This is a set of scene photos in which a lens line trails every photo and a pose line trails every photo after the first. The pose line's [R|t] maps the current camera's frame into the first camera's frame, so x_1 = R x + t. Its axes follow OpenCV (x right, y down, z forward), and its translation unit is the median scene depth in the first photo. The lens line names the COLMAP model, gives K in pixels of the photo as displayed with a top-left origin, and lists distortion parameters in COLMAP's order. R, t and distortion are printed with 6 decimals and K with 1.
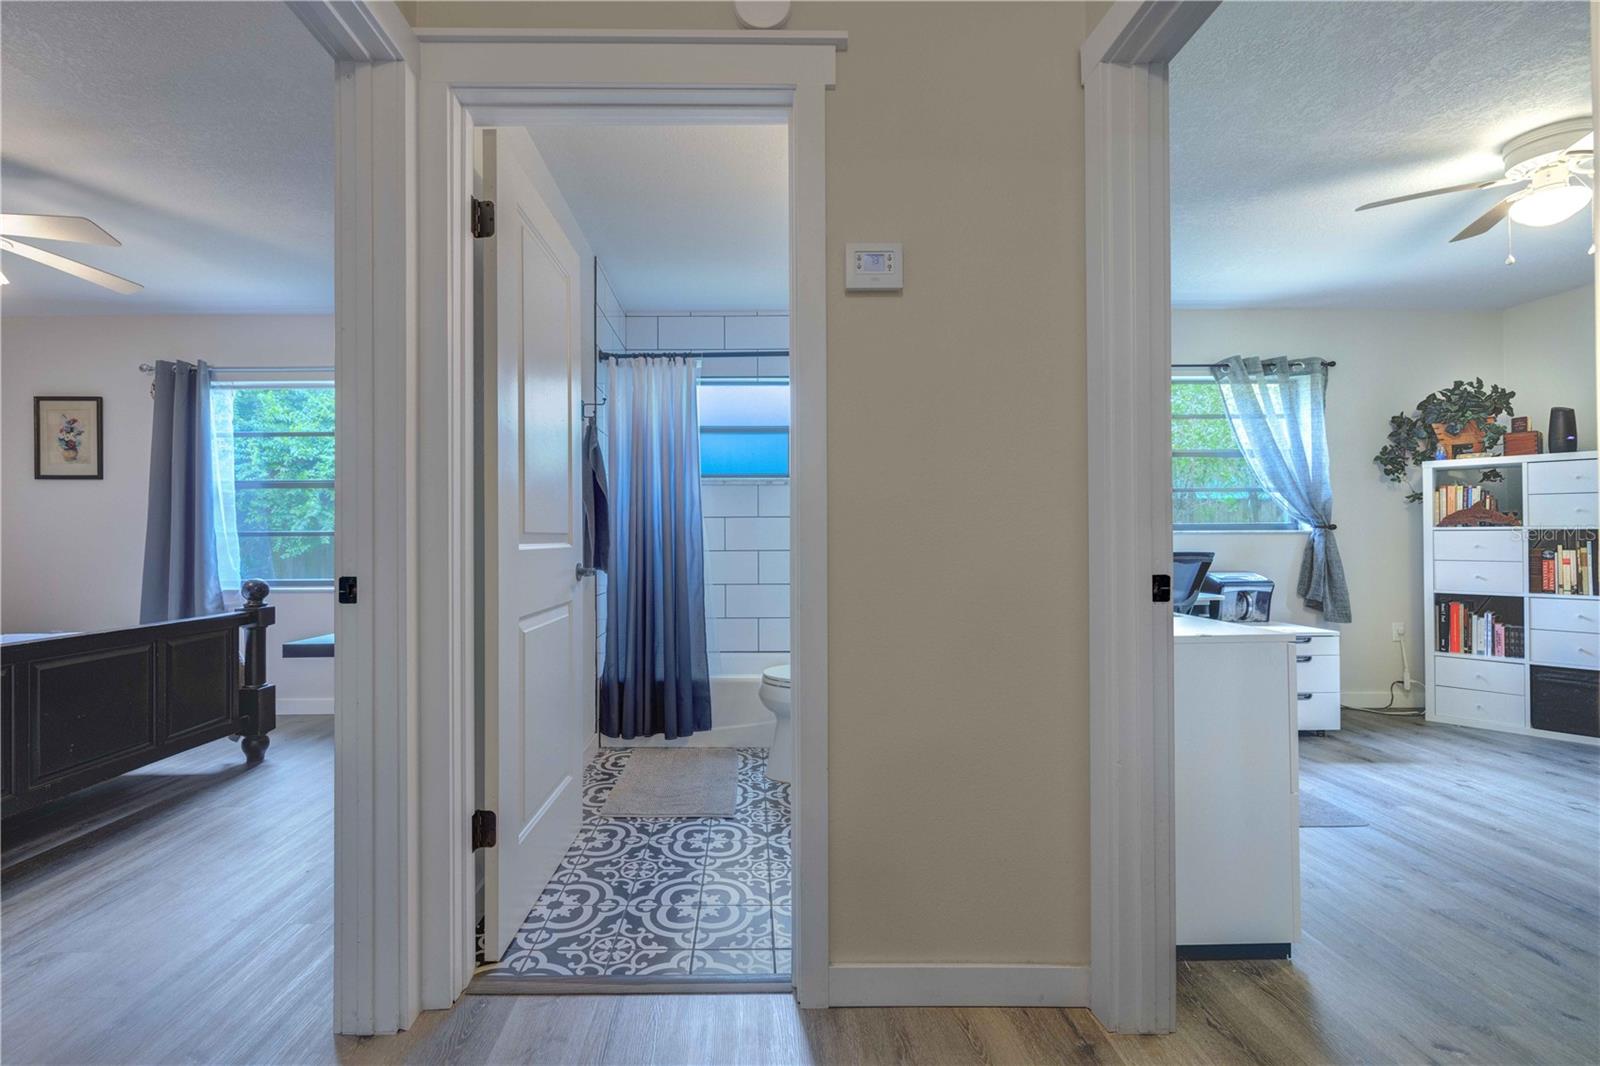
lens RADIAL K [[678.8, 0, 753.4], [0, 678.8, 531.6], [0, 0, 1]] dist [0.000293, 0.000245]
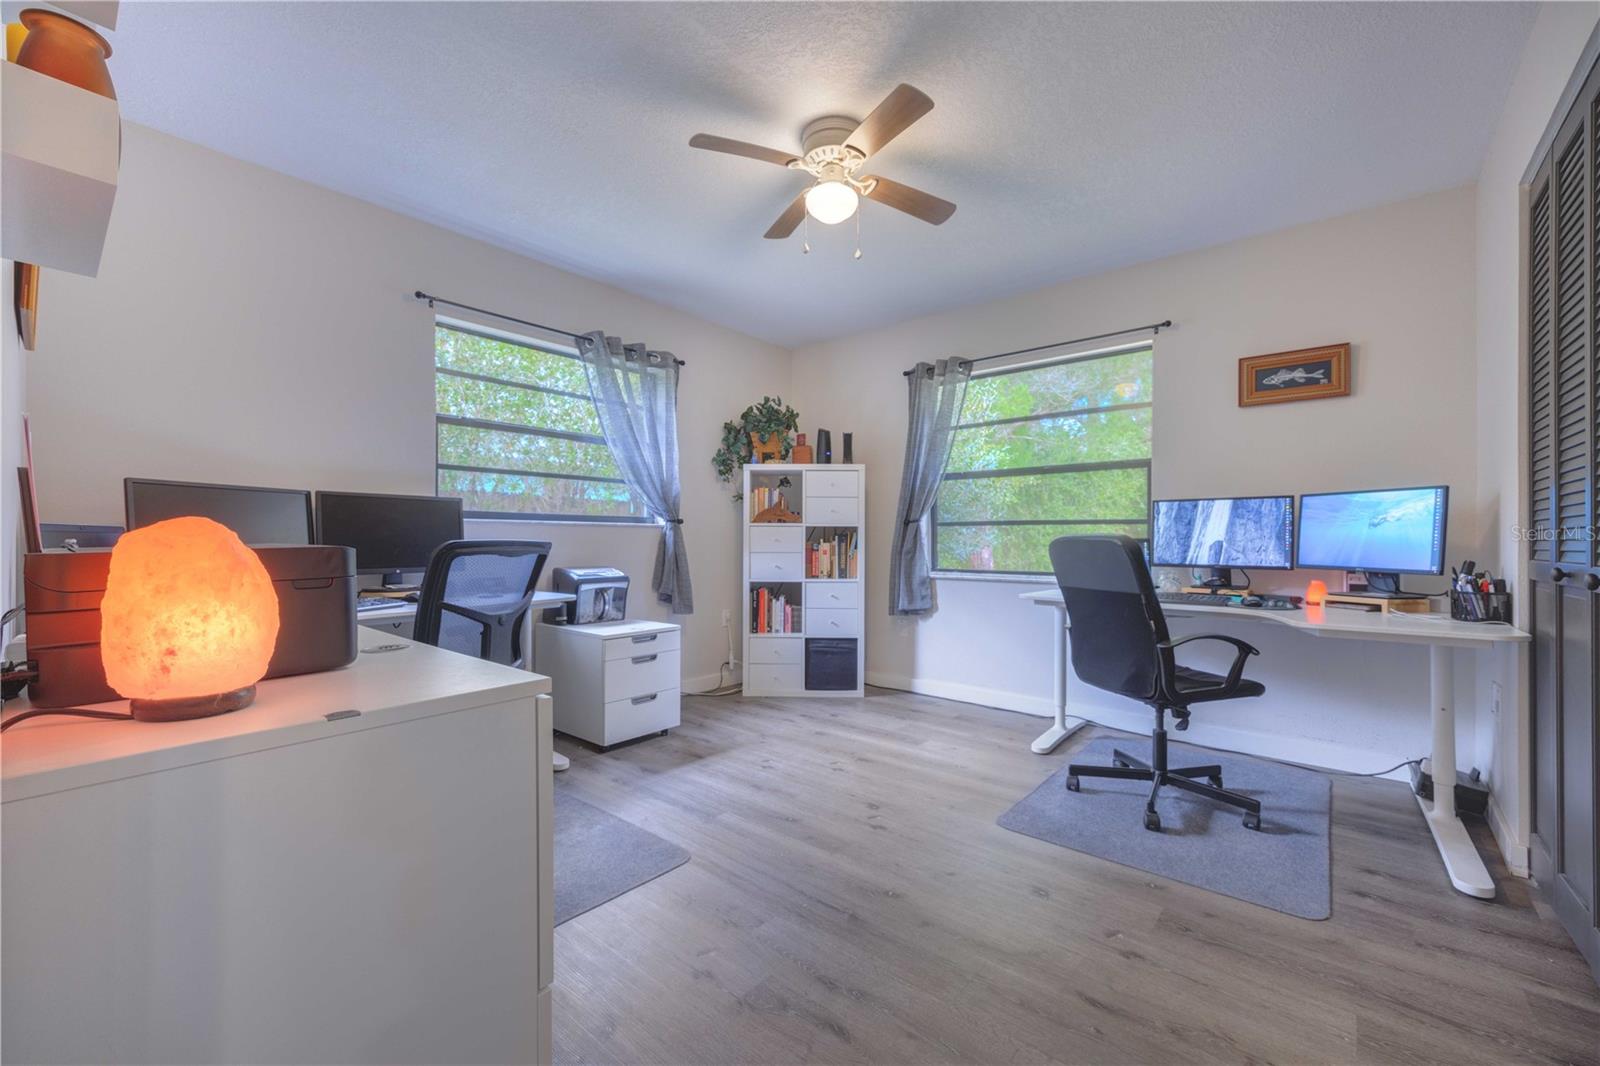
lens RADIAL K [[645.6, 0, 800.0], [0, 645.6, 533.0], [0, 0, 1]] dist [0.000625, 0.000060]
pose [[0.651585, 0.015145, 0.758424, 0.243805], [-0.011825, 0.999882, -0.009807, 0.019240], [-0.758483, -0.002578, 0.651687, 0.239337]]
